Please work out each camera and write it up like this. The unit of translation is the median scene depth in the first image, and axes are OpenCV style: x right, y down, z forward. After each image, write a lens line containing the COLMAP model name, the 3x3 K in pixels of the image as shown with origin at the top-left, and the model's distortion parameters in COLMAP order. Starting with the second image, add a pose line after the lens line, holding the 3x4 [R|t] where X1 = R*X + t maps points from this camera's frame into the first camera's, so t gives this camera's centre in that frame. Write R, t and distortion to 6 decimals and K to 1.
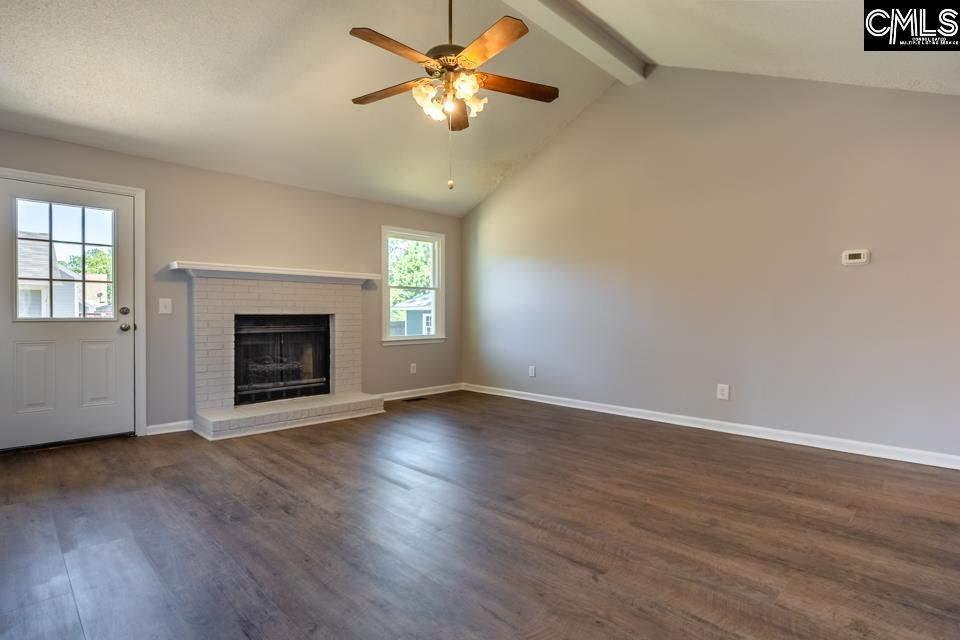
lens RADIAL K [[482.5, 0, 477.9], [0, 482.5, 318.1], [0, 0, 1]] dist [-0.001336, -0.001653]
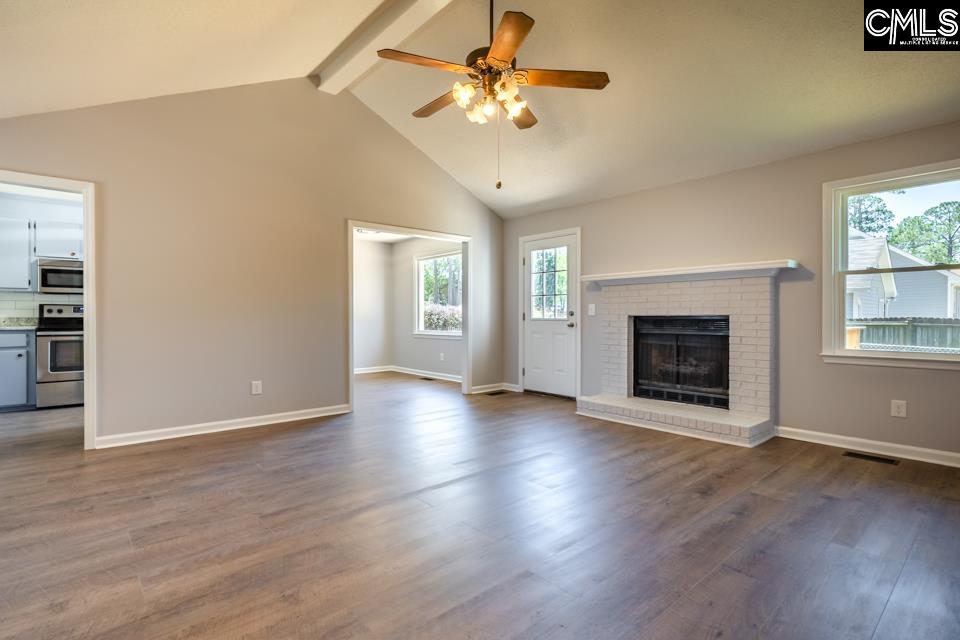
lens RADIAL K [[467.2, 0, 469.4], [0, 467.2, 315.1], [0, 0, 1]] dist [0.000170, 0.001139]
pose [[-0.067459, -0.001794, -0.997720, 0.752096], [-0.007194, 0.999973, -0.001312, -0.006166], [0.997696, 0.007089, -0.067470, 0.839084]]
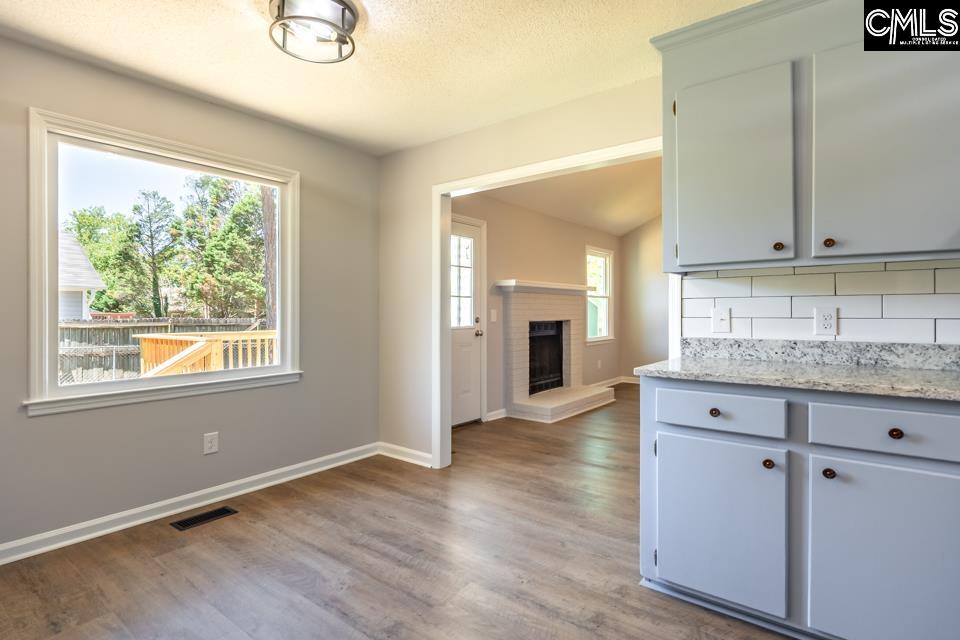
lens RADIAL K [[484.0, 0, 464.2], [0, 484.0, 310.8], [0, 0, 1]] dist [0.000057, -0.000252]
pose [[0.993967, -0.001966, 0.109664, -0.962840], [0.002934, 0.999958, -0.008667, -0.030047], [-0.109642, 0.008937, 0.993931, -0.243909]]
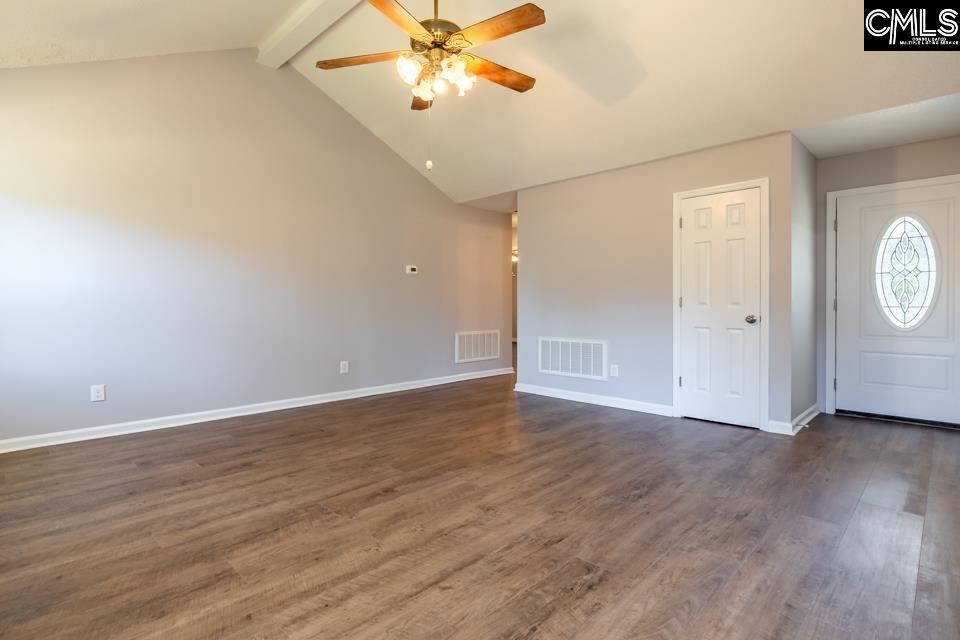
lens RADIAL K [[484.0, 0, 464.2], [0, 484.0, 310.8], [0, 0, 1]] dist [0.000057, -0.000252]
pose [[0.002239, -0.013193, 0.999910, -0.825662], [0.009336, 0.999870, 0.013172, -0.006199], [-0.999954, 0.009306, 0.002362, 0.777333]]
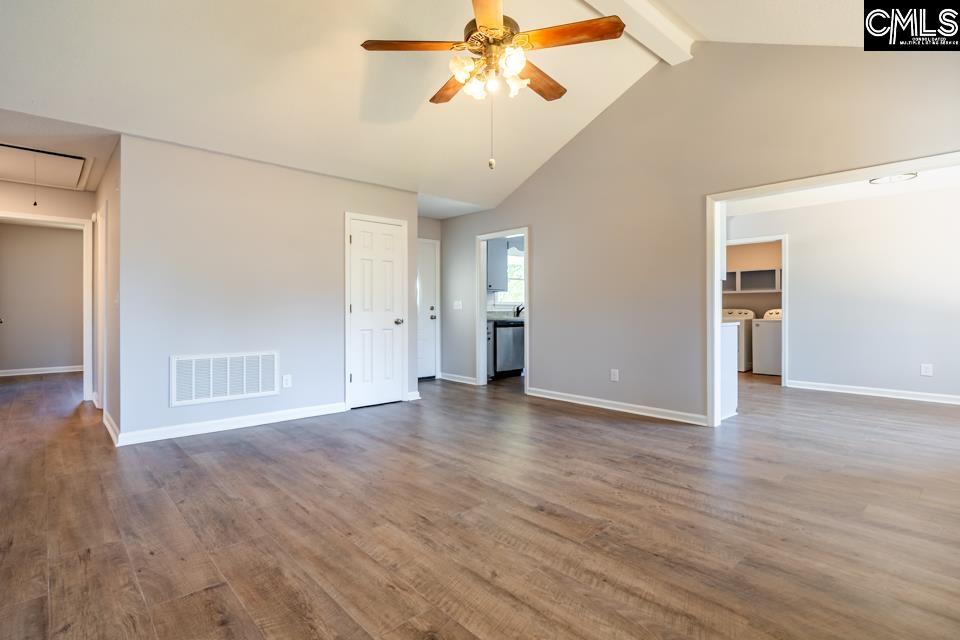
lens RADIAL K [[475.4, 0, 480.9], [0, 475.4, 307.2], [0, 0, 1]] dist [0.002072, -0.000078]
pose [[-0.999535, -0.000650, 0.030484, -0.053114], [-0.000544, 0.999994, 0.003484, -0.015105], [-0.030486, 0.003466, -0.999529, 1.556427]]
